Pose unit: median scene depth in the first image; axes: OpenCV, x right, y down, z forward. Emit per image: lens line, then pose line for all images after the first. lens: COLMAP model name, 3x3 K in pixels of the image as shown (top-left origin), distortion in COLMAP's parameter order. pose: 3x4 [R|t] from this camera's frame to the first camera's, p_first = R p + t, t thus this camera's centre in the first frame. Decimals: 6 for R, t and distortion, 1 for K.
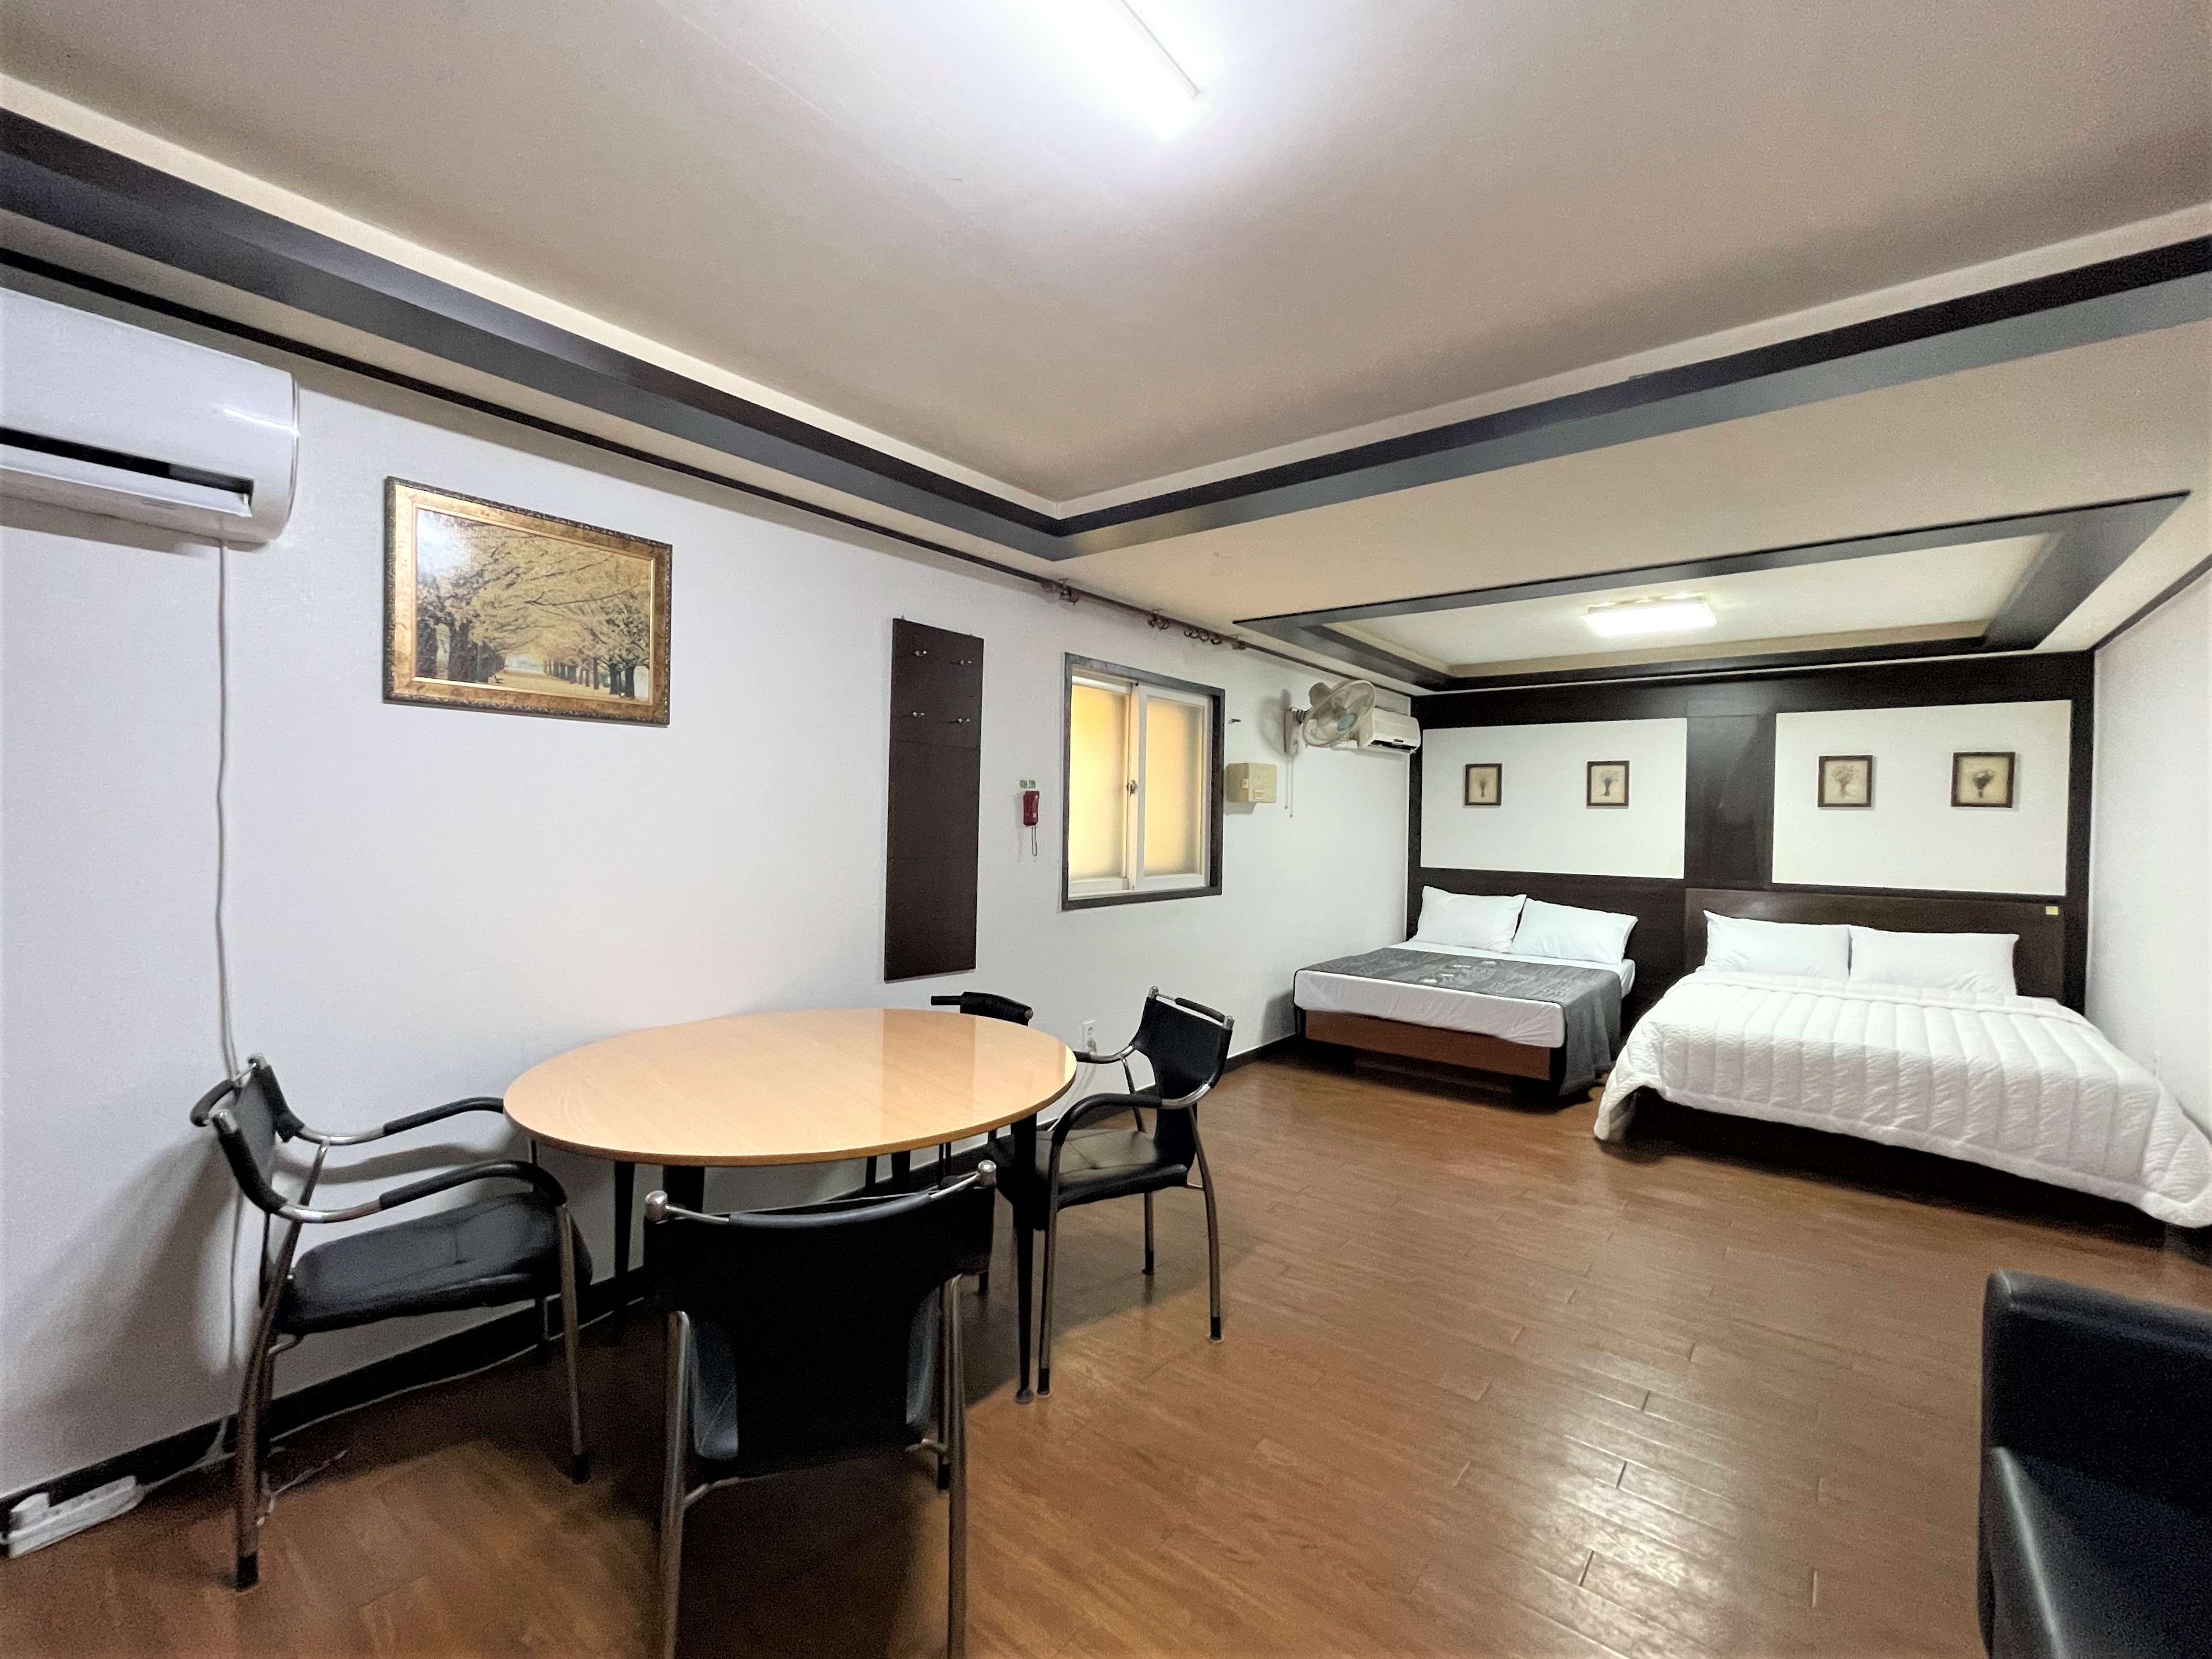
lens RADIAL K [[936.1, 0, 1106.0], [0, 936.1, 829.5], [0, 0, 1]] dist [-0.002882, -0.000272]
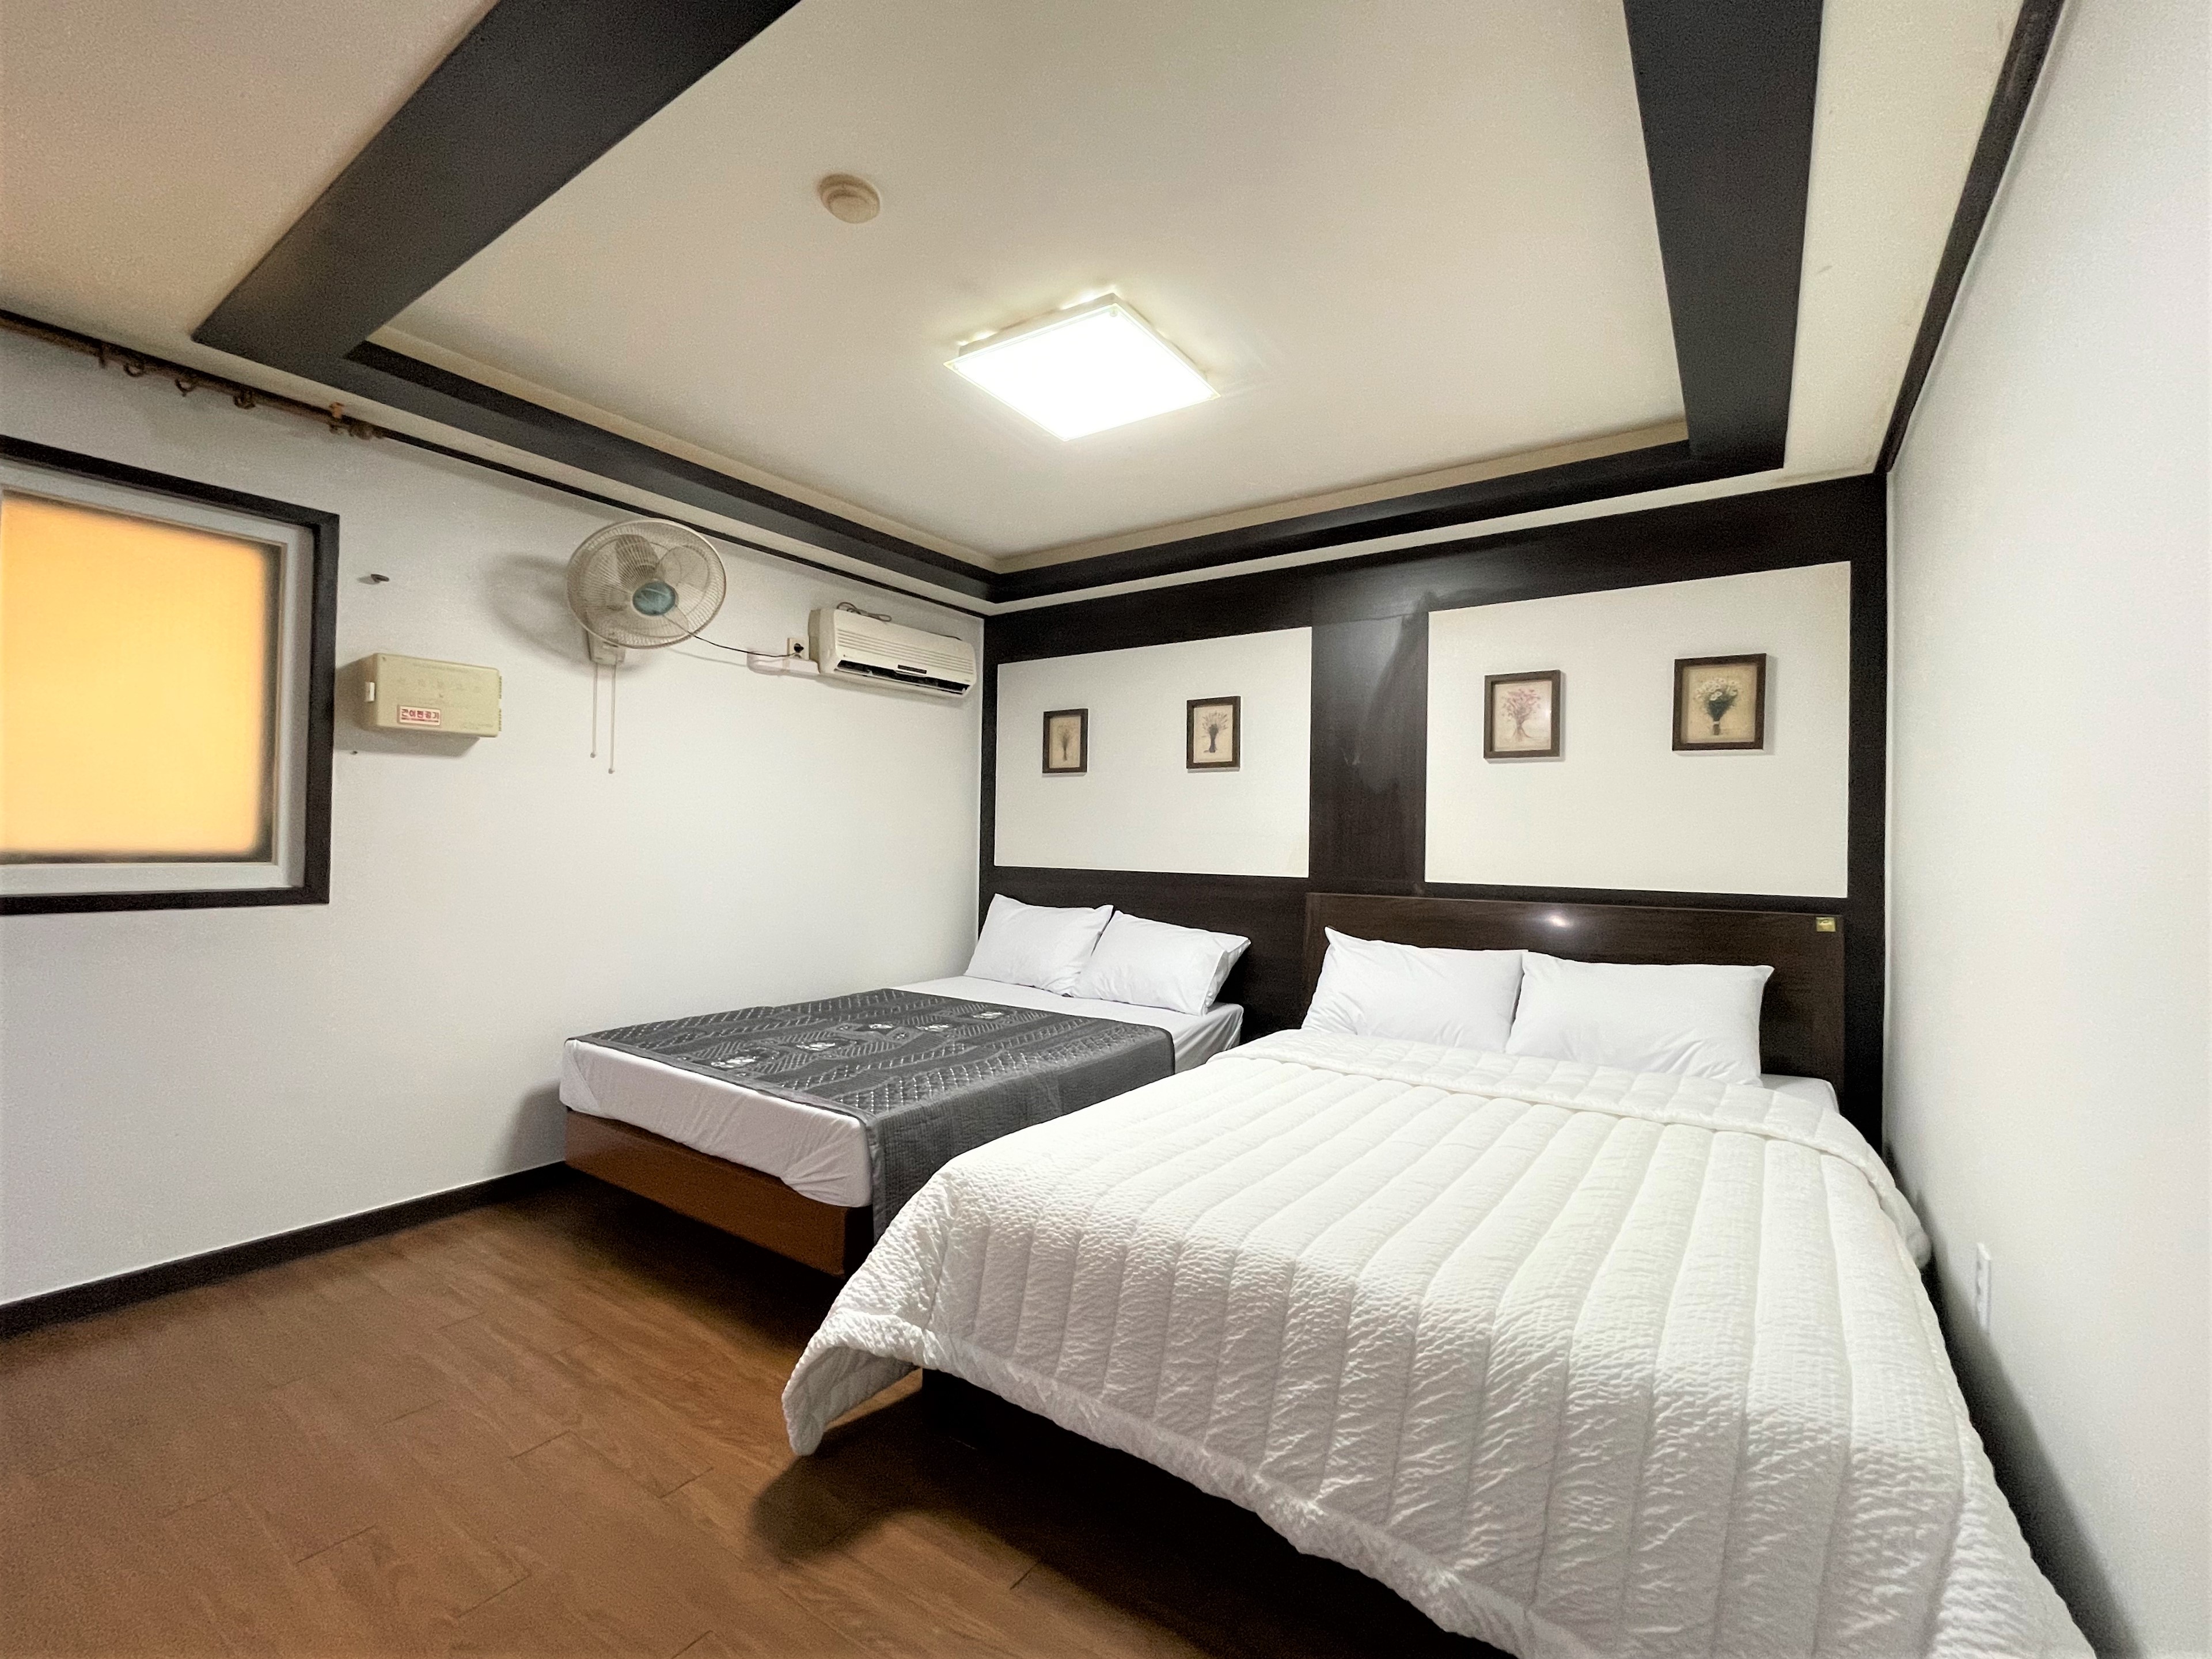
lens RADIAL K [[936.1, 0, 1106.0], [0, 936.1, 829.5], [0, 0, 1]] dist [-0.002882, -0.000272]
pose [[0.997734, 0.000850, 0.067277, 0.507888], [0.000645, 0.999754, -0.022188, 0.039350], [-0.067280, 0.022181, 0.997488, 0.433503]]
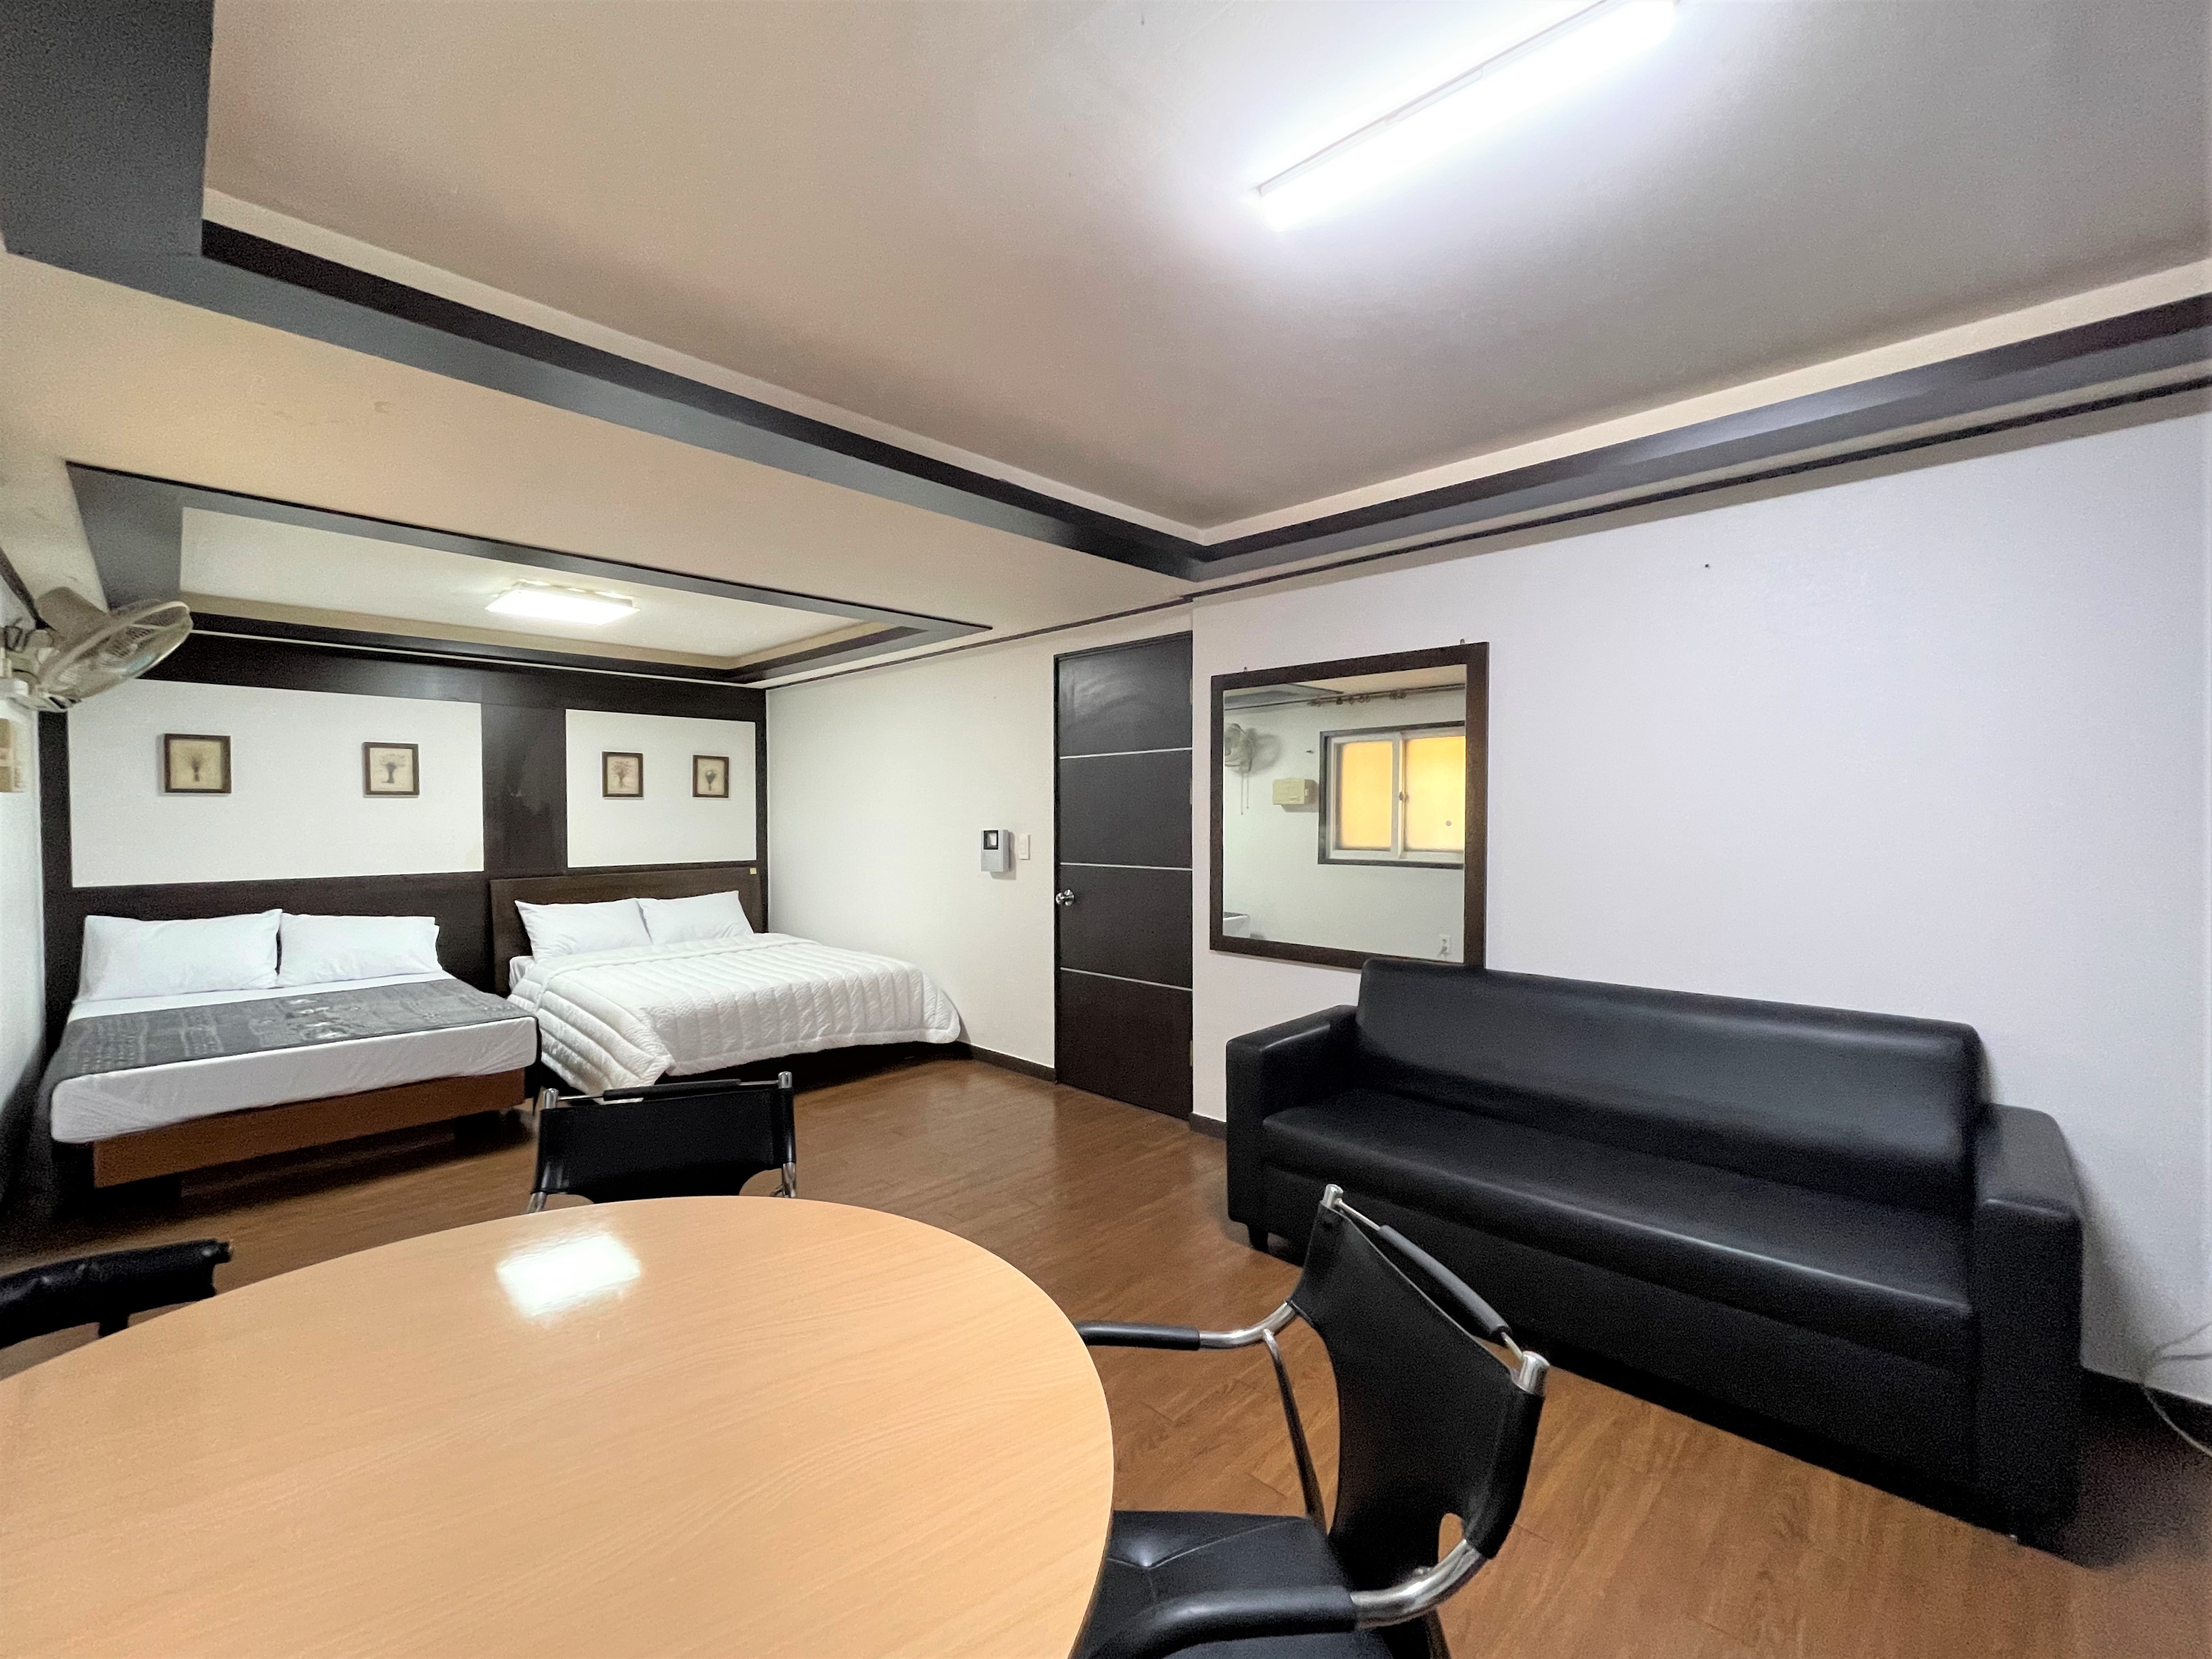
lens RADIAL K [[924.2, 0, 1106.0], [0, 924.2, 829.5], [0, 0, 1]] dist [0.001309, 0.000090]
pose [[0.108806, -0.036893, 0.993378, -0.298354], [0.014608, 0.999263, 0.035511, -0.016791], [-0.993956, 0.010648, 0.109265, 0.301432]]
